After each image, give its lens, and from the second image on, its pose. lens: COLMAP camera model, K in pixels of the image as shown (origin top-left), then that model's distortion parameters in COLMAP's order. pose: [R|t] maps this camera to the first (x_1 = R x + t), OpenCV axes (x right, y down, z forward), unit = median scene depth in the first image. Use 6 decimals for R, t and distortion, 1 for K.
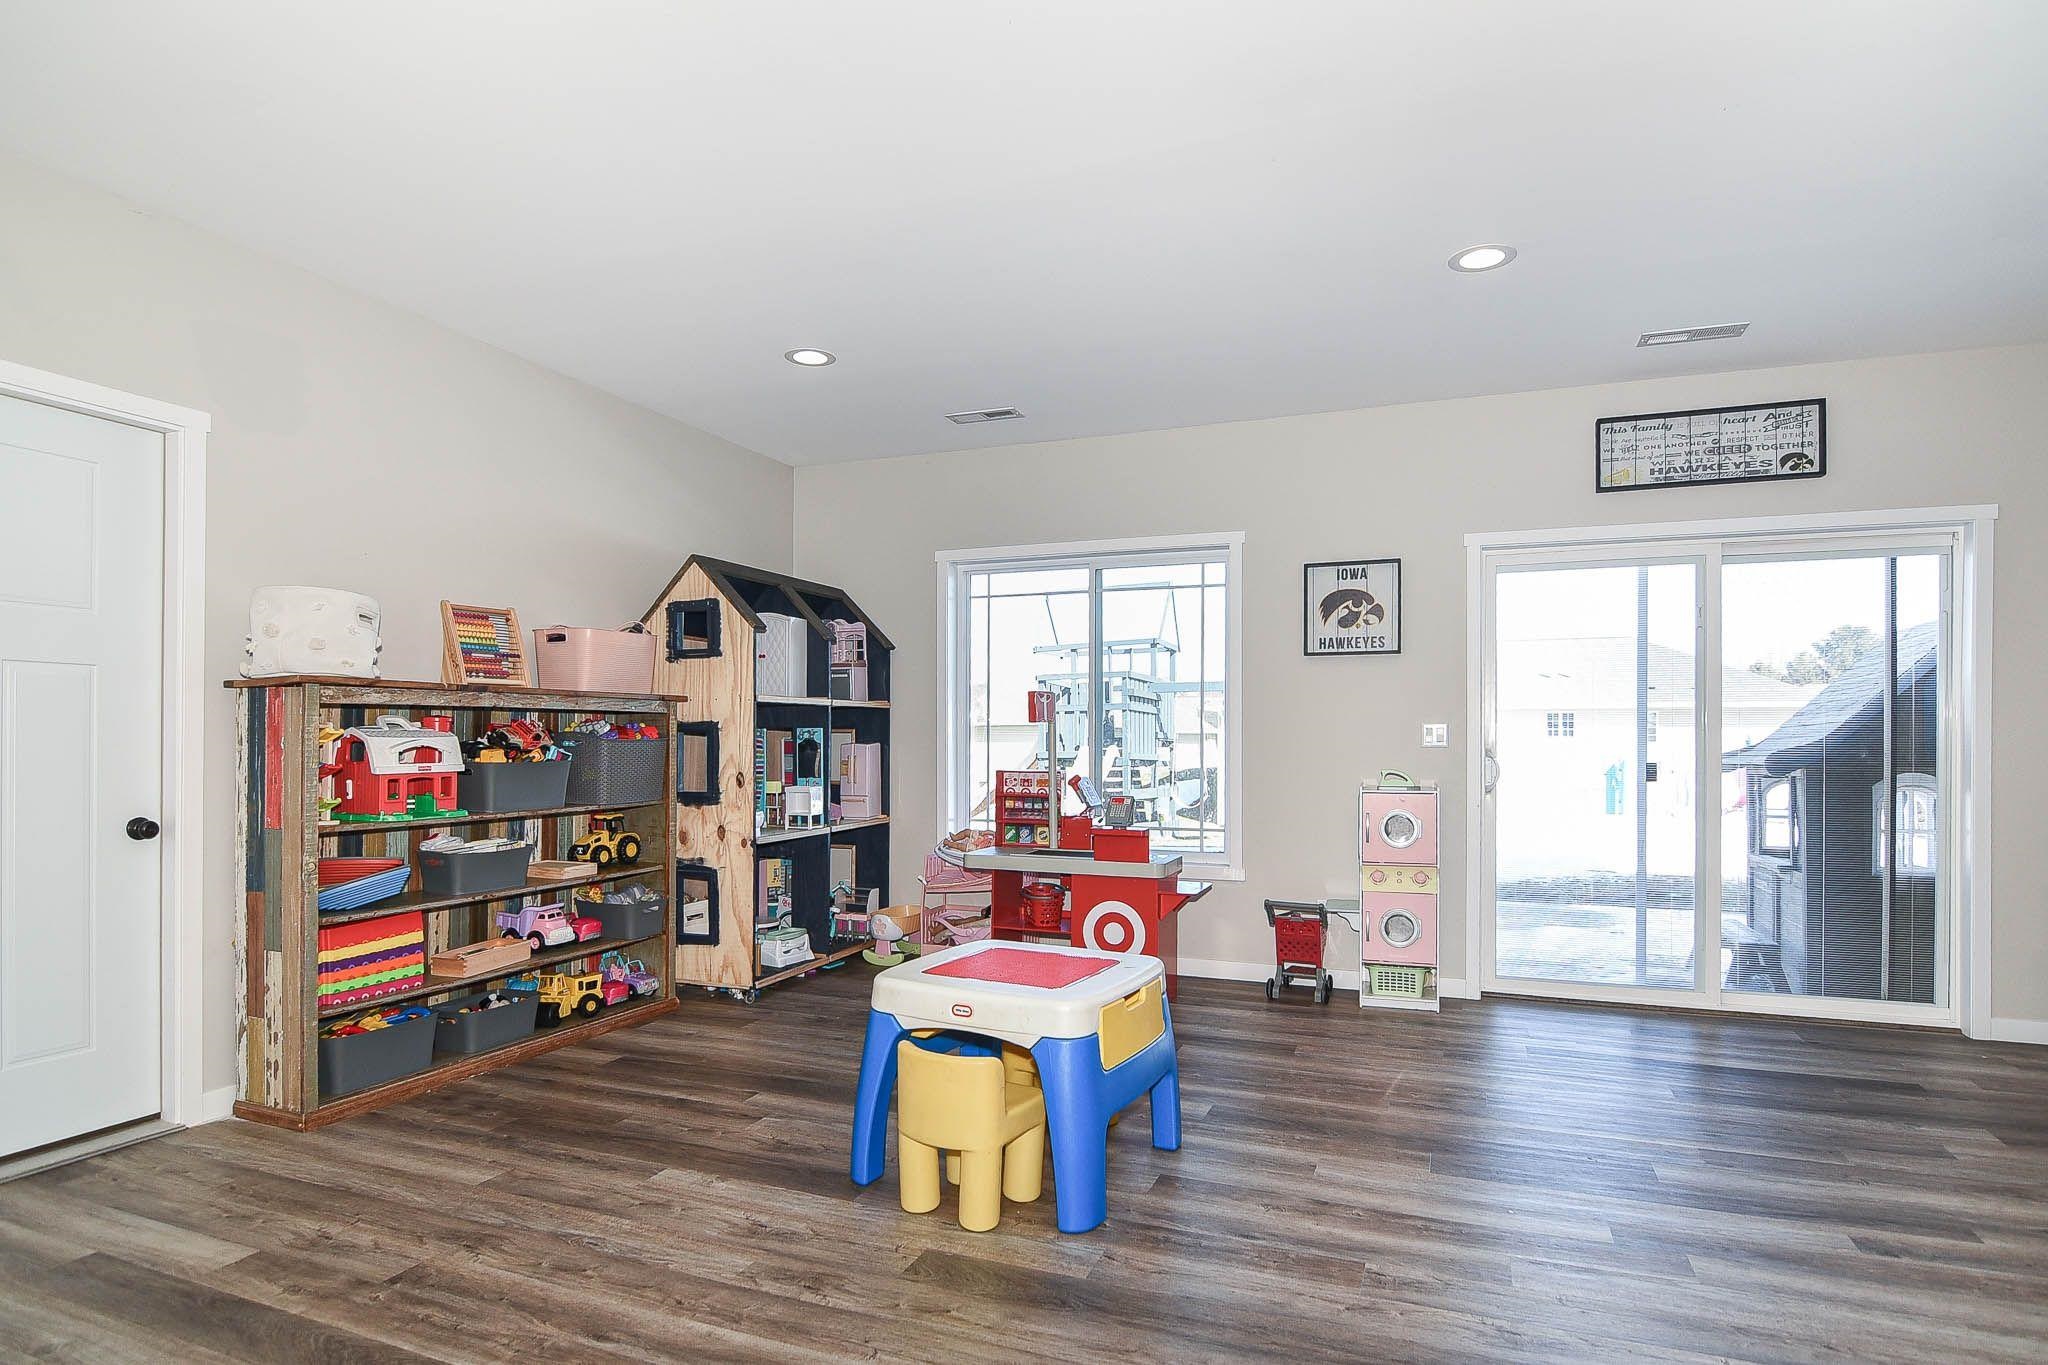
lens RADIAL K [[1082.4, 0, 1026.0], [0, 1082.4, 735.2], [0, 0, 1]] dist [-0.001671, -0.001514]
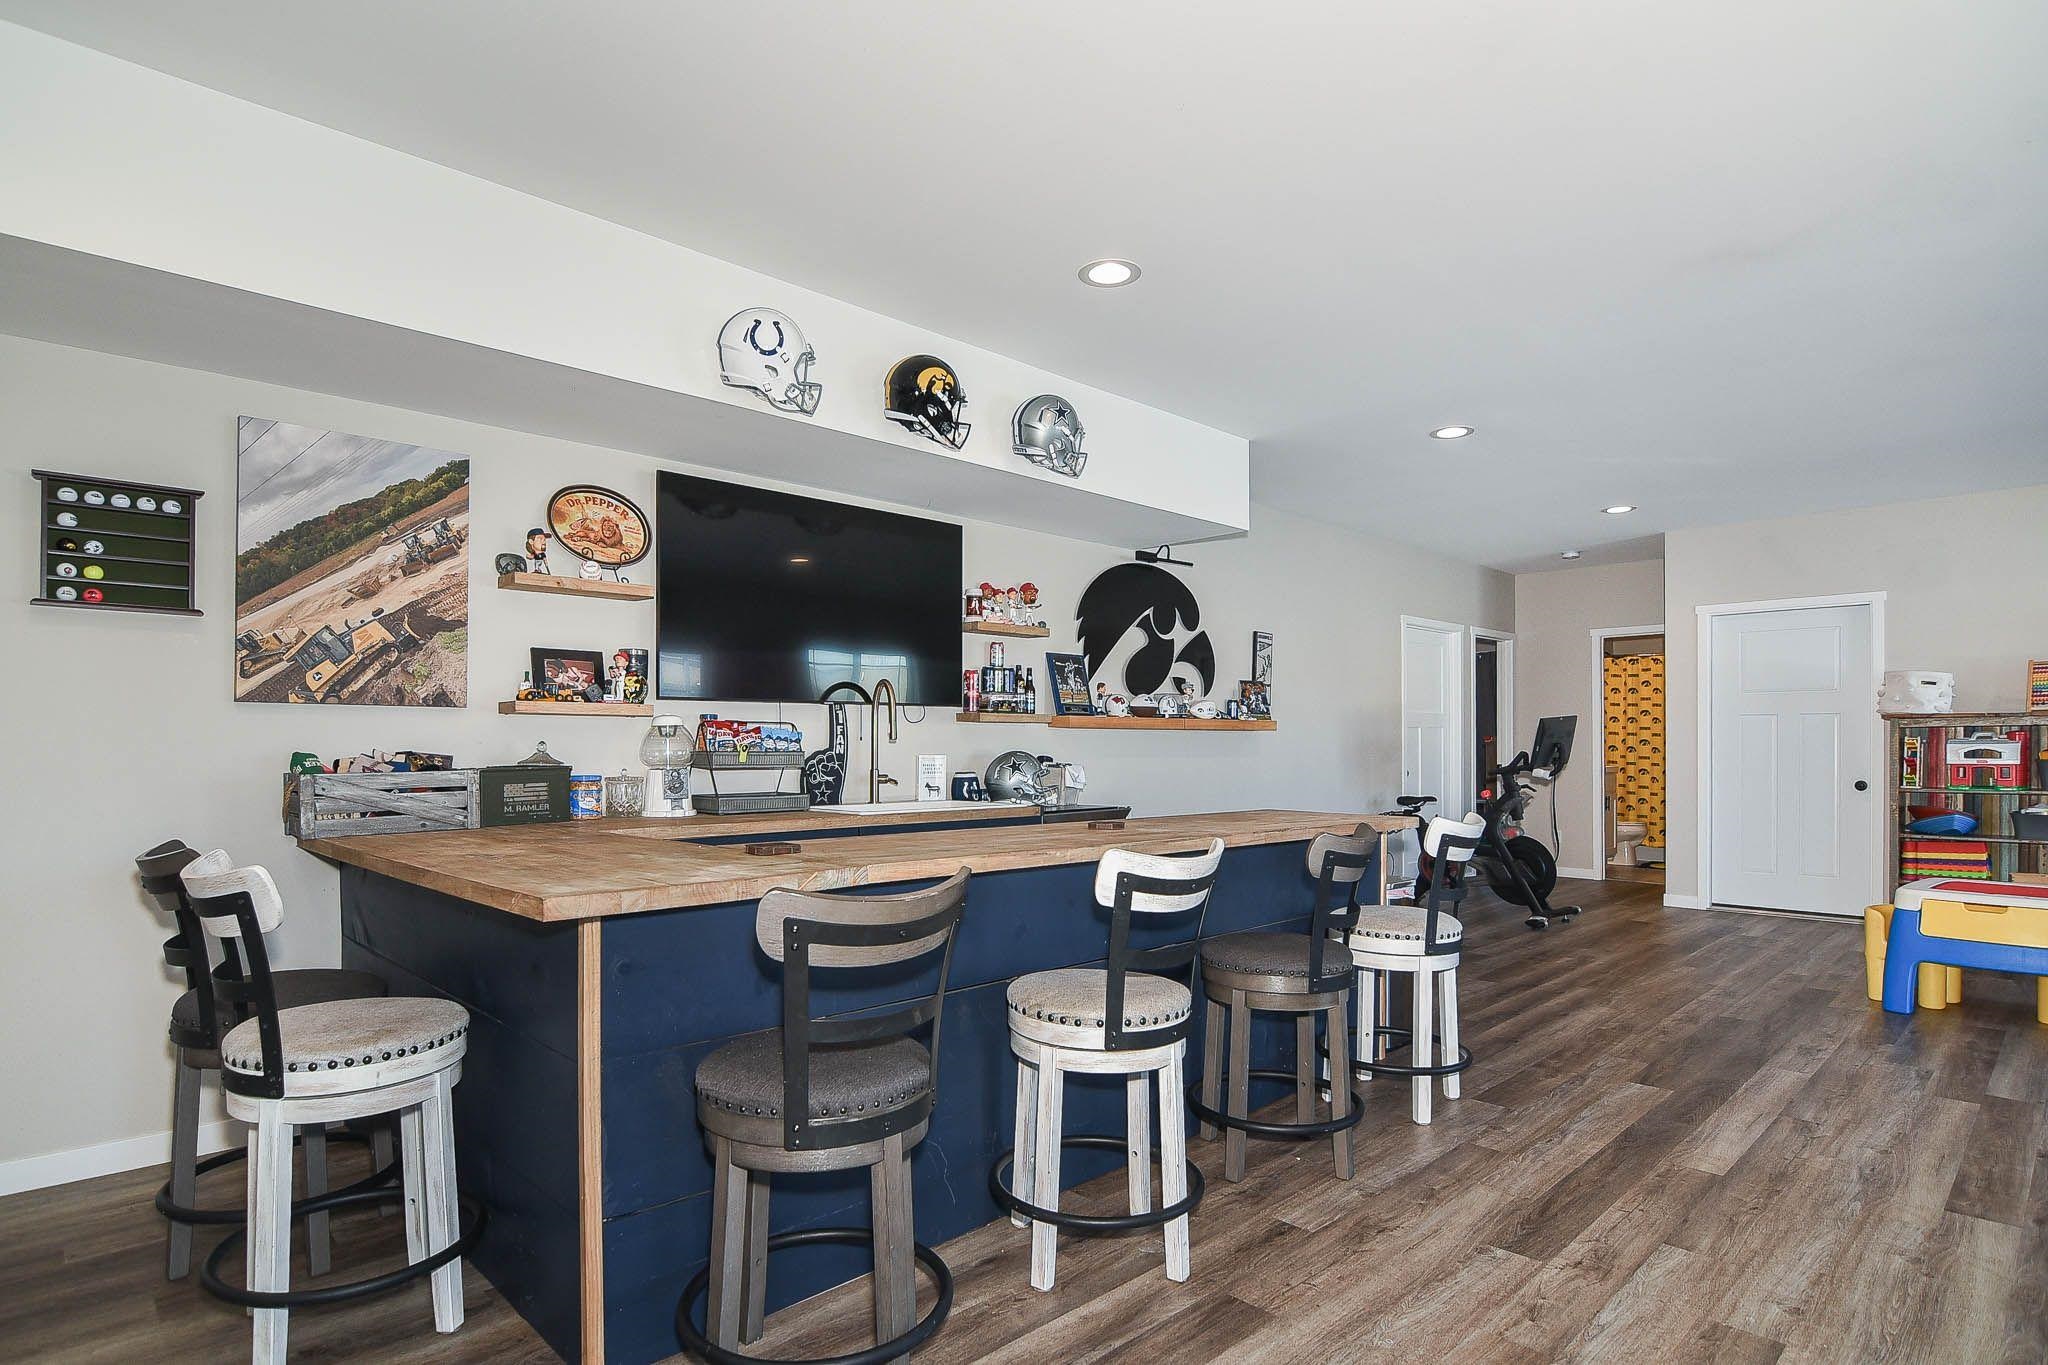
lens RADIAL K [[1082.4, 0, 1026.0], [0, 1082.4, 735.2], [0, 0, 1]] dist [-0.001671, -0.001514]
pose [[-0.406657, -0.007665, -0.913549, 1.319956], [-0.002939, 0.999971, -0.007082, 0.002589], [0.913576, -0.000195, -0.406668, 0.229286]]
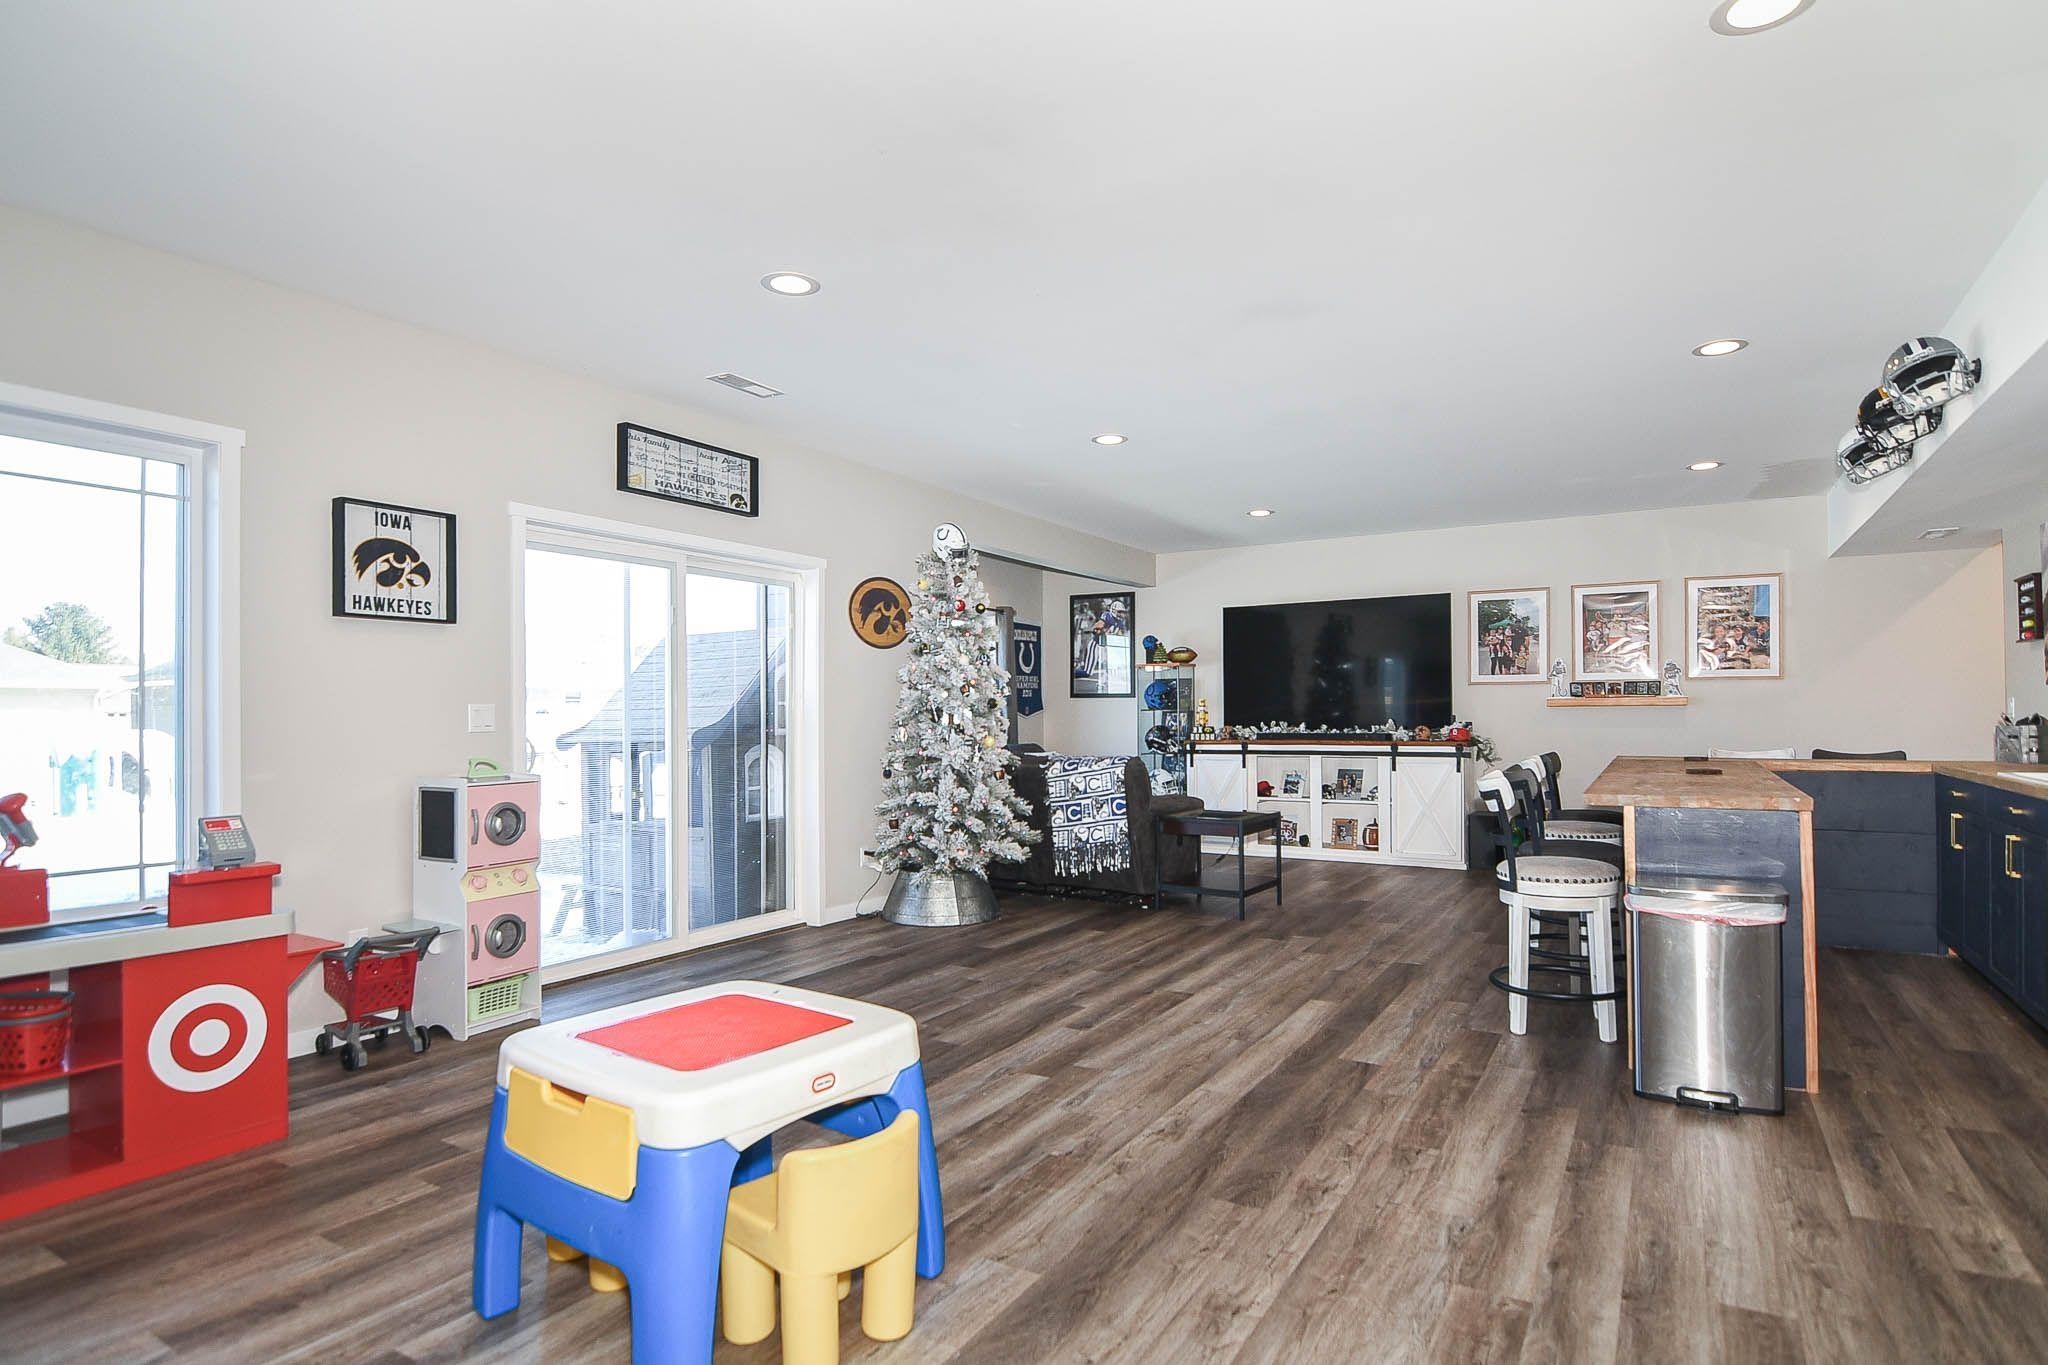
lens RADIAL K [[1092.2, 0, 1024.7], [0, 1092.2, 711.0], [0, 0, 1]] dist [0.000666, -0.000645]
pose [[0.165790, 0.002252, 0.986158, -0.474938], [0.005720, 0.999978, -0.003246, -0.000938], [-0.986144, 0.006179, 0.165774, 0.438836]]
